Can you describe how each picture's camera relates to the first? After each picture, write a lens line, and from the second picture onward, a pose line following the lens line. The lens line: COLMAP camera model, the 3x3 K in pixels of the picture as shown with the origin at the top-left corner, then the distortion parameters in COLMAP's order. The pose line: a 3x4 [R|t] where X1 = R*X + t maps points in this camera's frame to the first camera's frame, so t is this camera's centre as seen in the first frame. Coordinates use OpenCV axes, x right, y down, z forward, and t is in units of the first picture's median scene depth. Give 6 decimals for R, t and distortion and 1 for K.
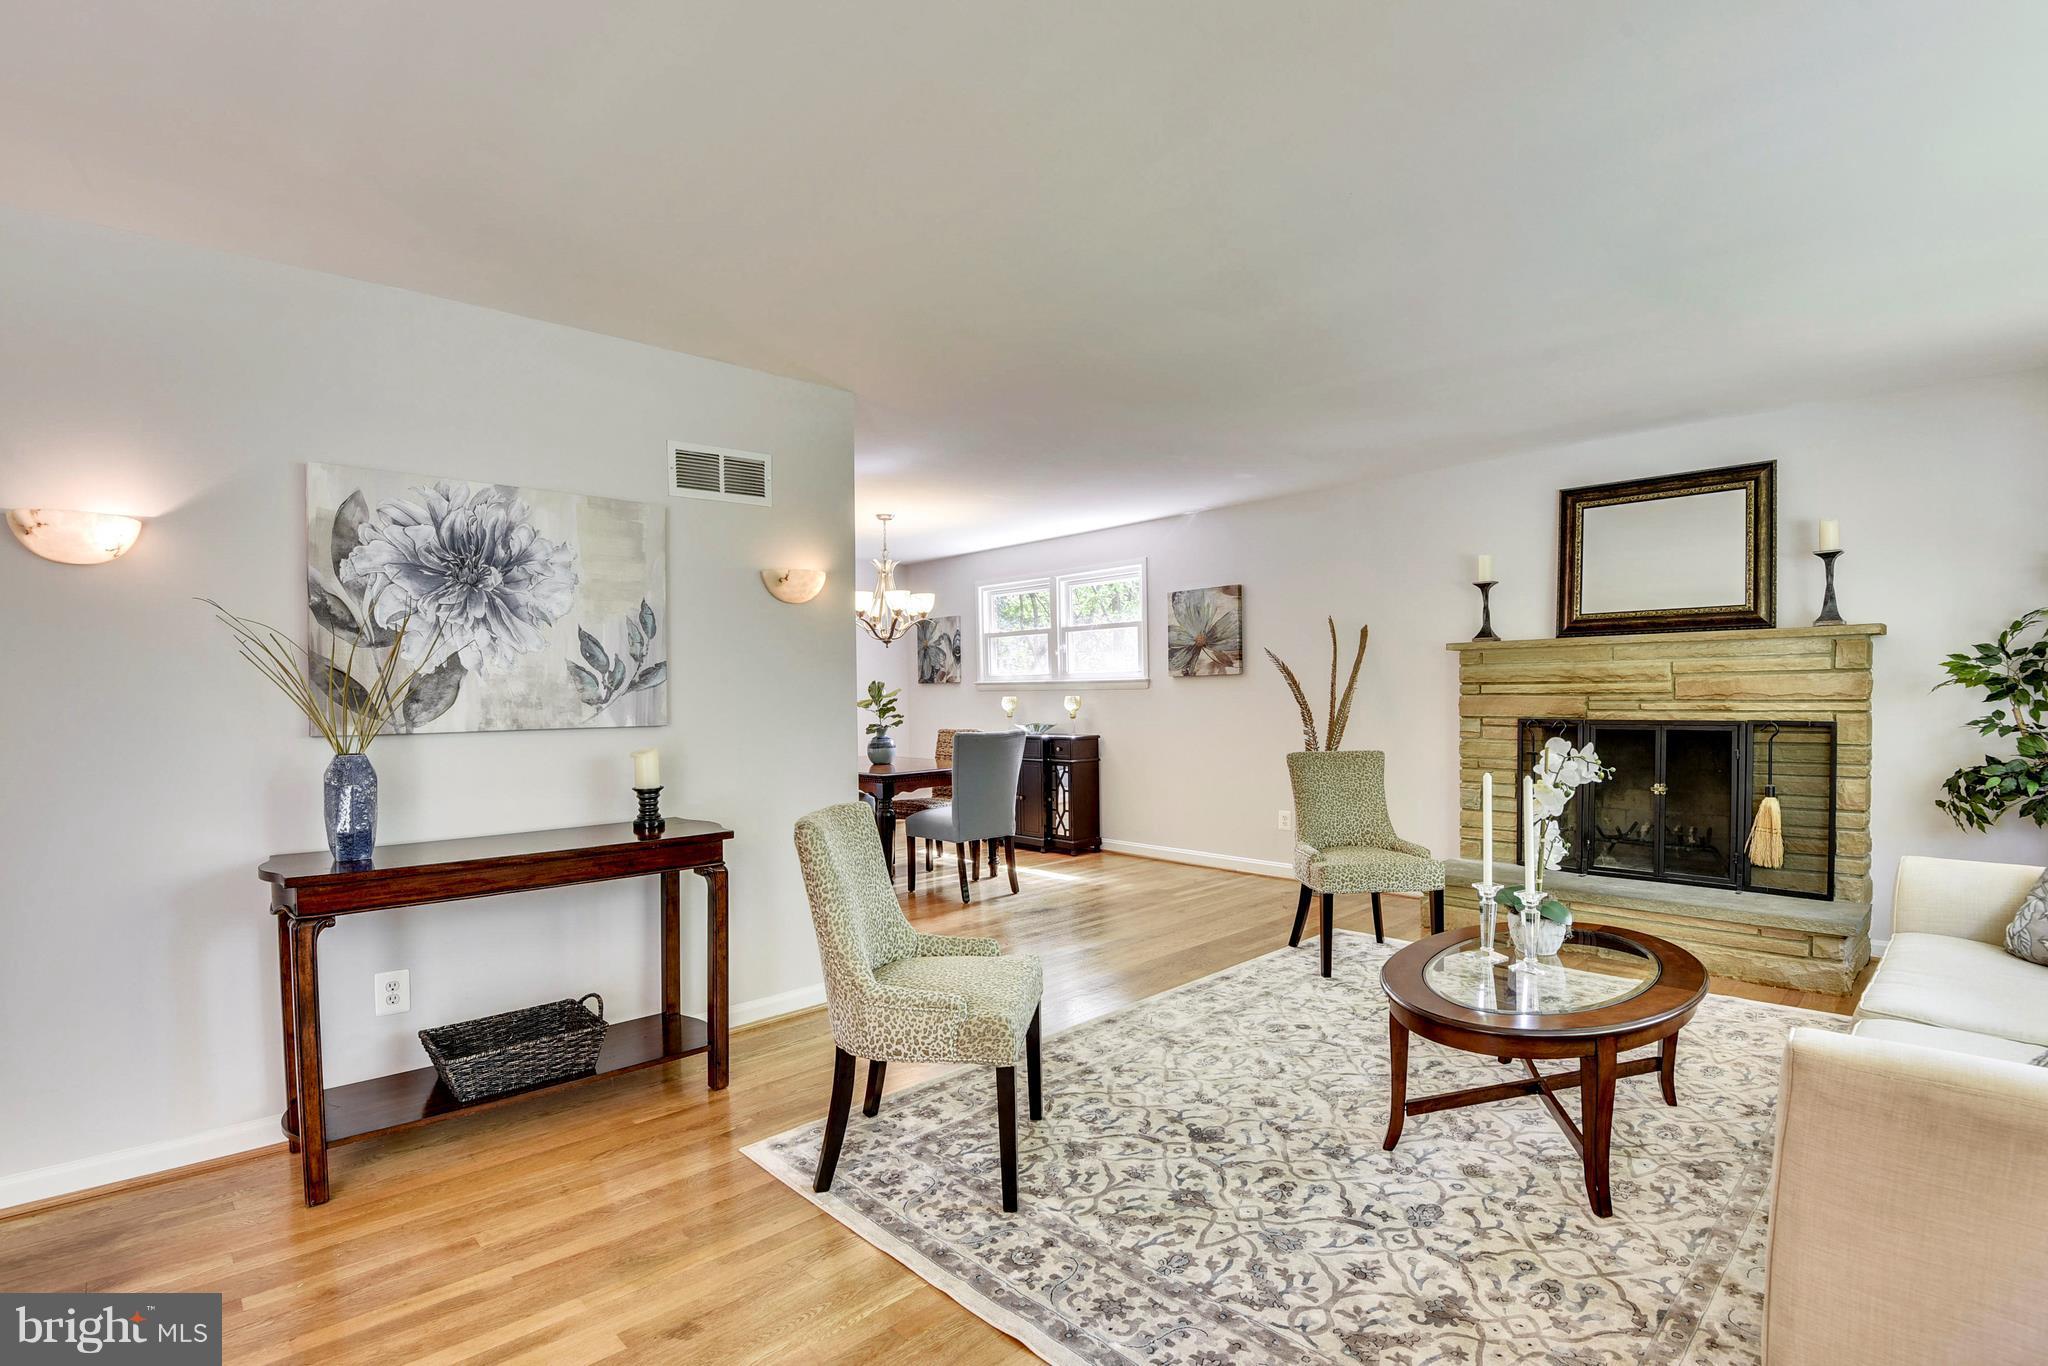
lens RADIAL K [[948.9, 0, 1024.0], [0, 948.9, 683.0], [0, 0, 1]] dist [-0.013907, -0.000628]
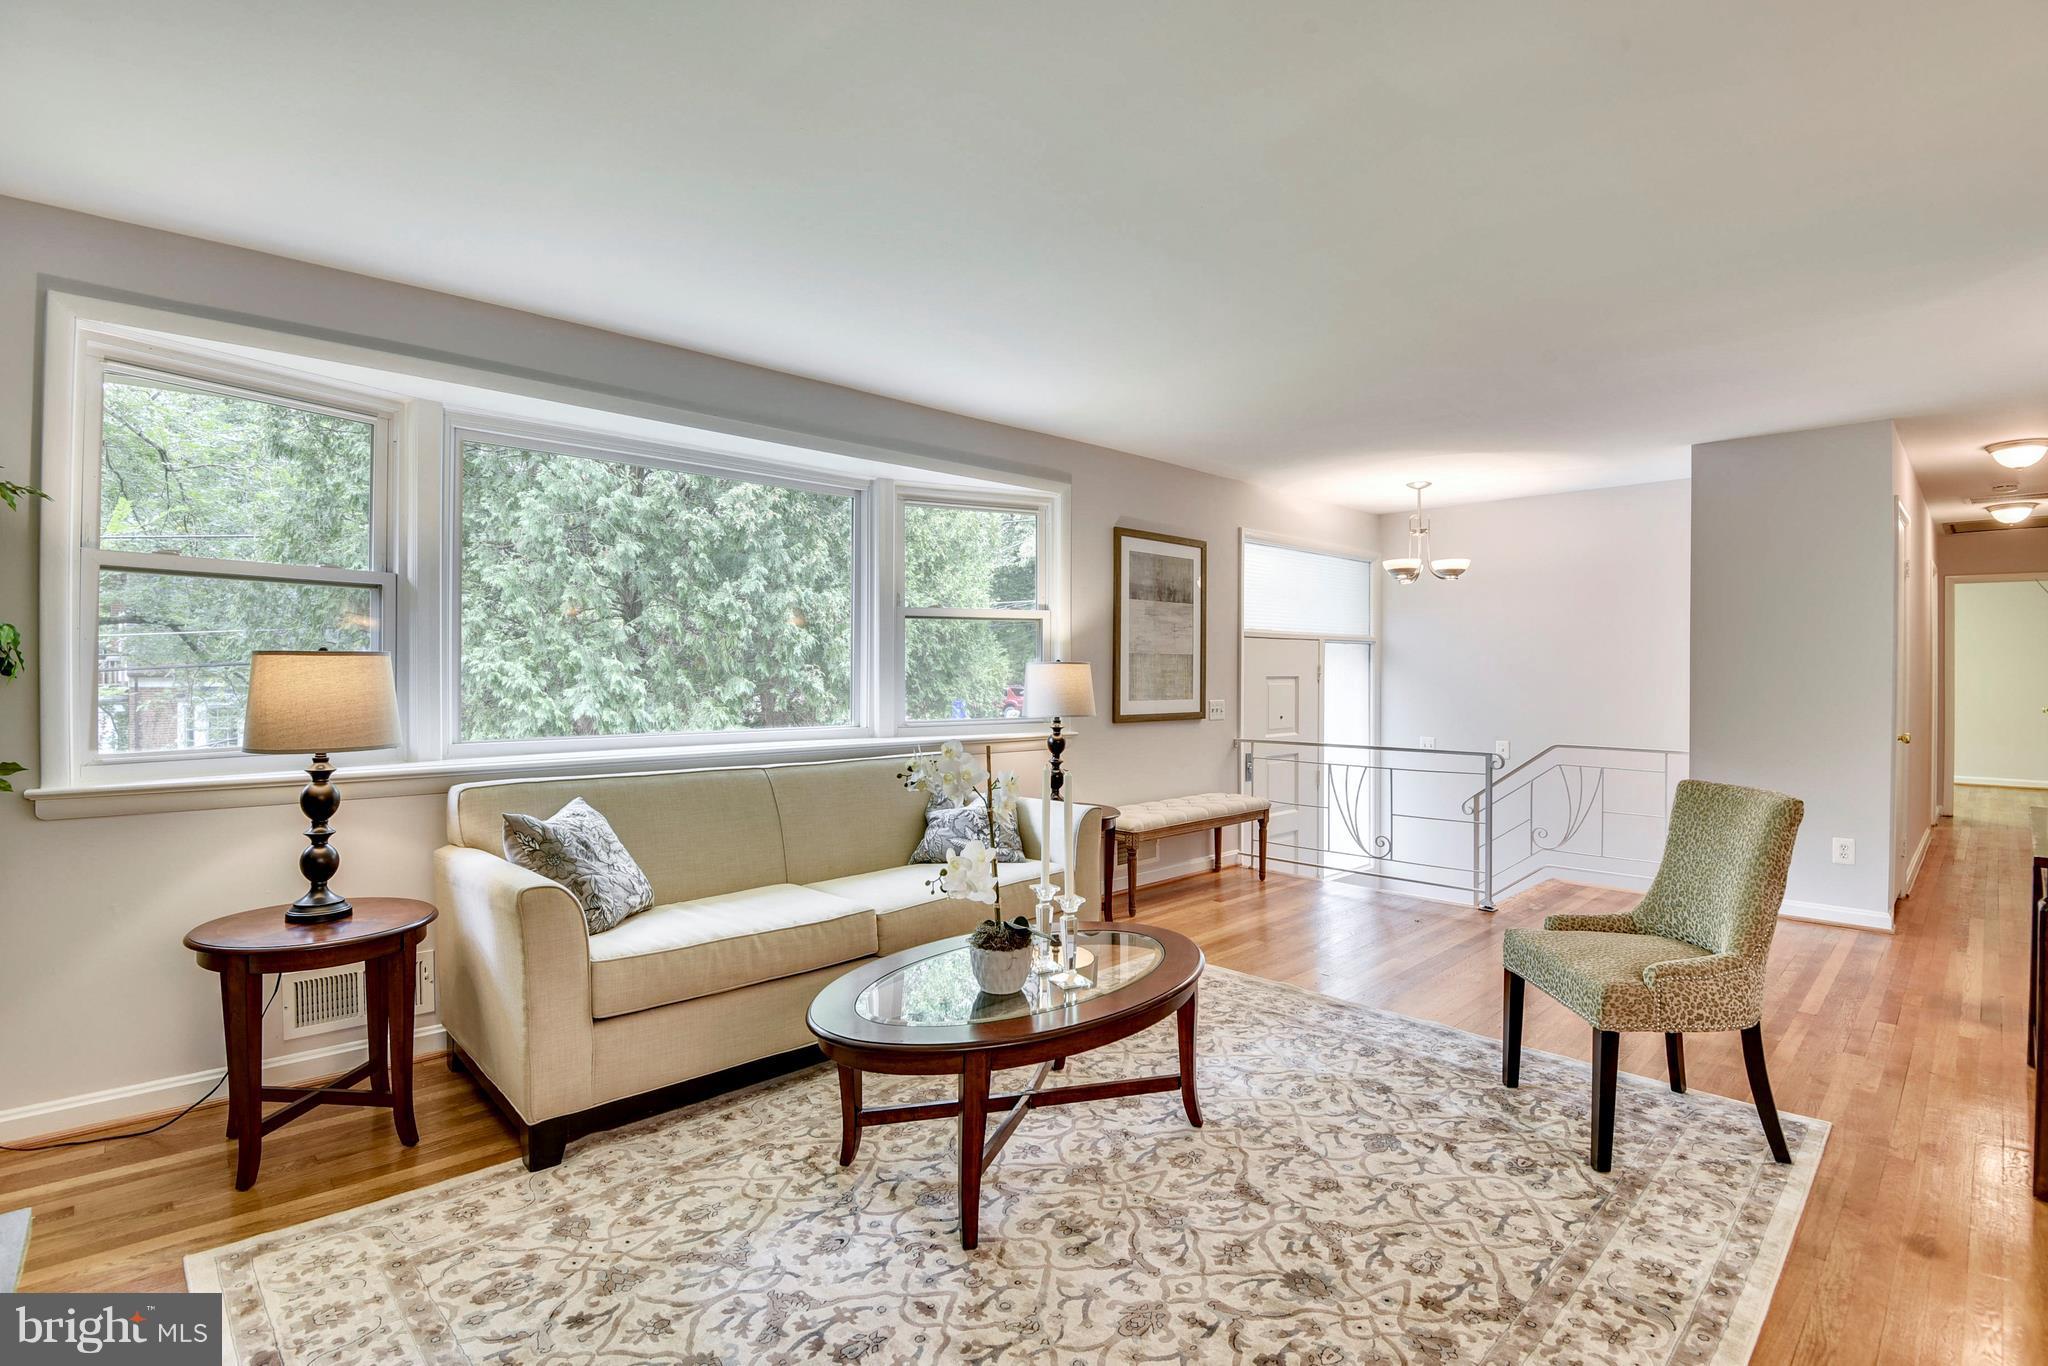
lens RADIAL K [[948.9, 0, 1024.0], [0, 948.9, 683.0], [0, 0, 1]] dist [-0.013907, -0.000628]
pose [[-0.999901, 0.014054, -0.000154, 0.224202], [0.014053, 0.999887, 0.005341, 0.003071], [0.000229, 0.005338, -0.999986, 0.780887]]
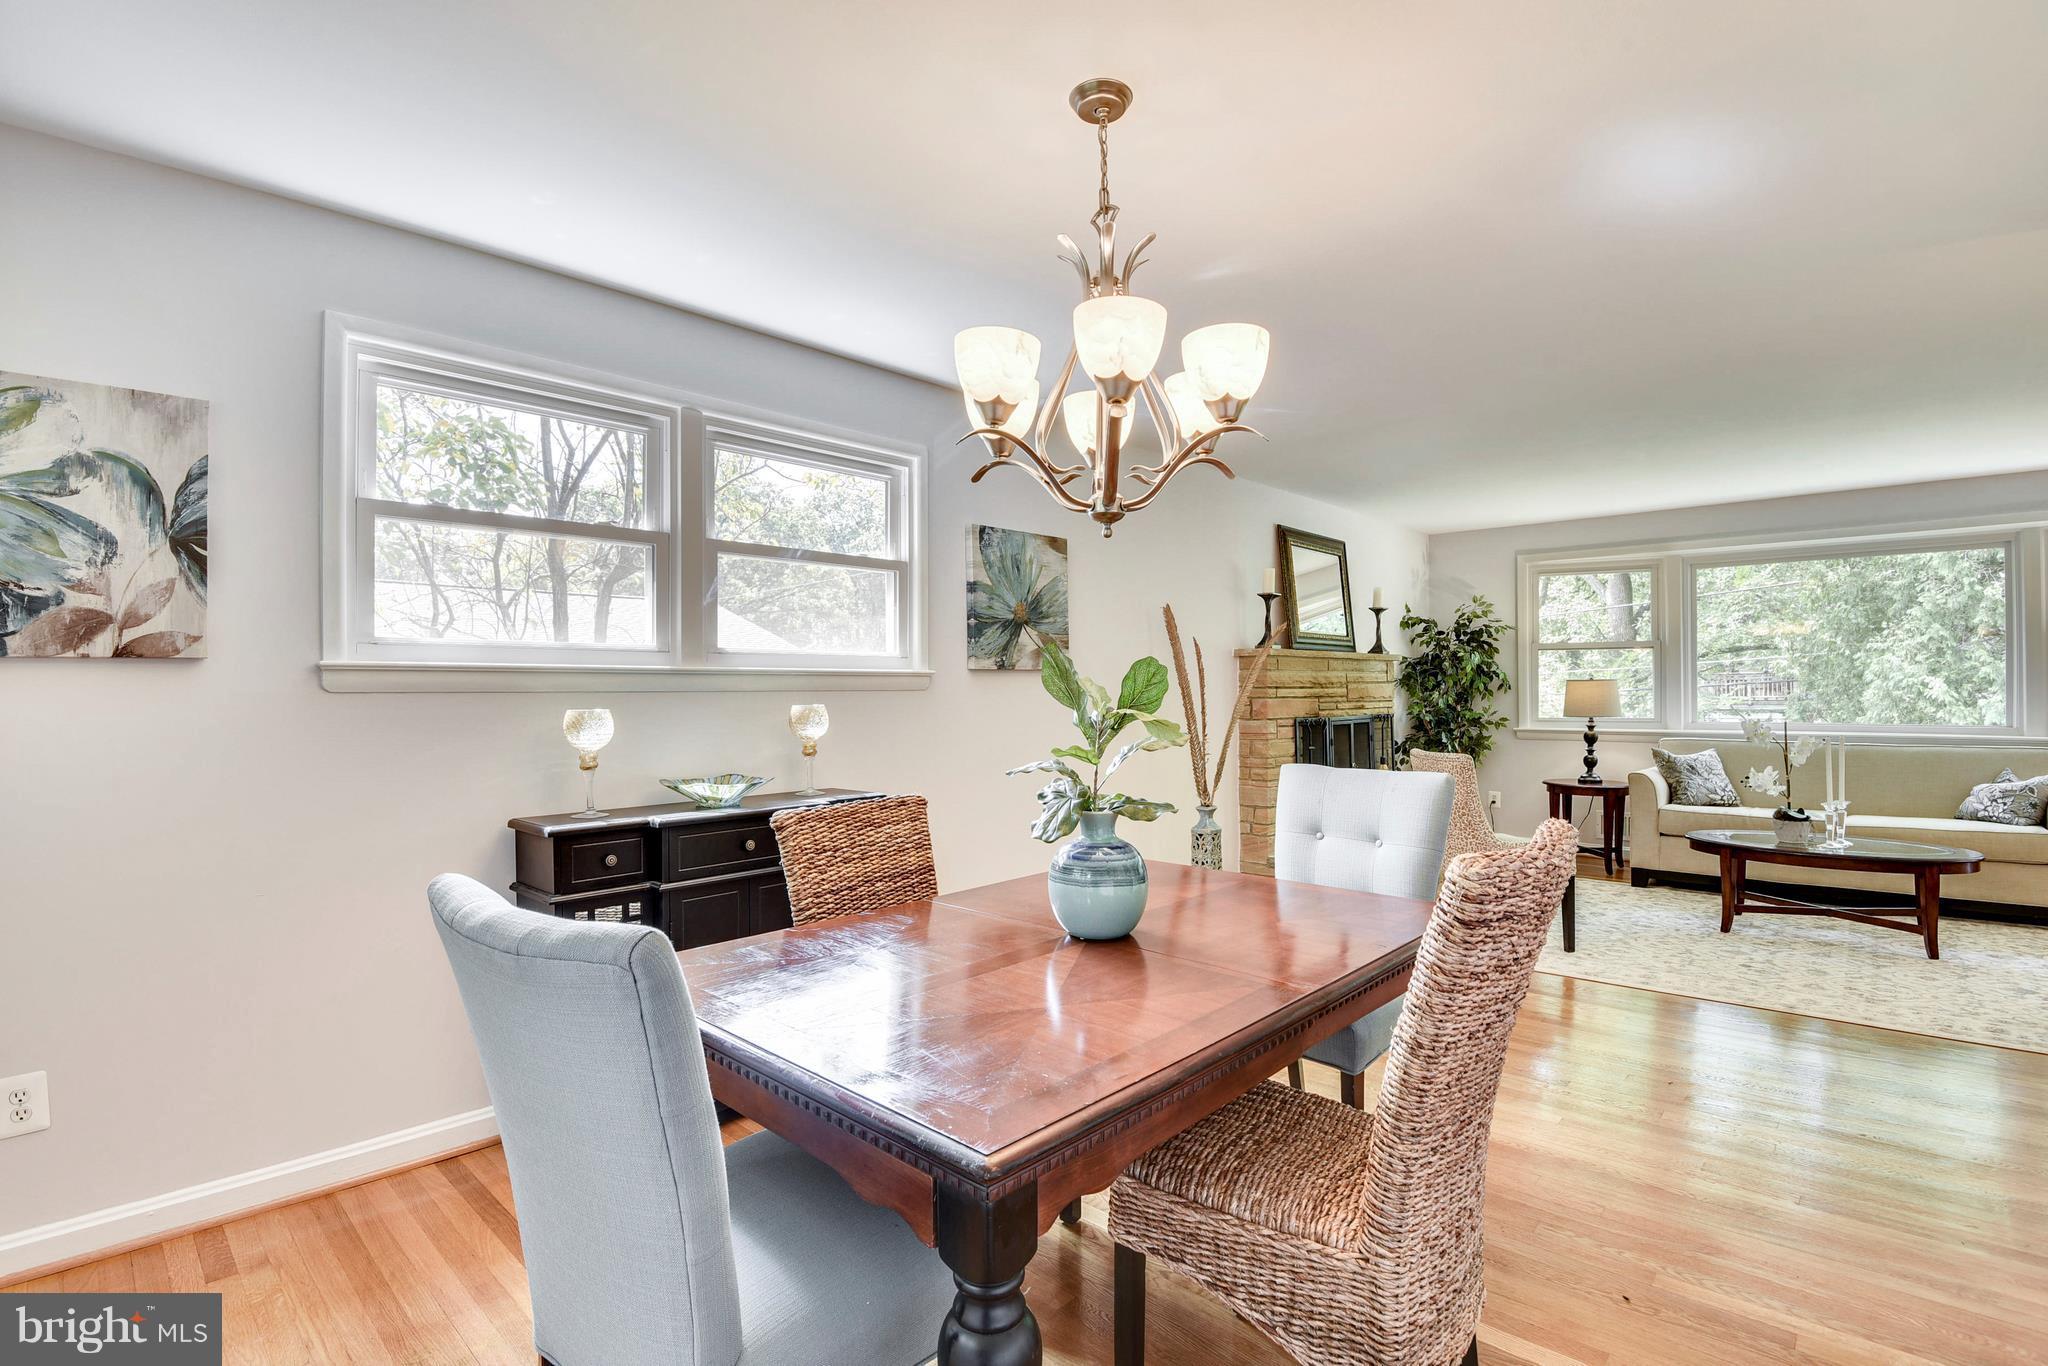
lens RADIAL K [[964.0, 0, 1029.7], [0, 964.0, 701.8], [0, 0, 1]] dist [-0.002680, -0.000470]
pose [[-0.062242, 0.002914, 0.998057, -0.454294], [-0.000073, 0.999996, -0.002924, 0.015381], [-0.998061, -0.000255, -0.062242, 1.044193]]
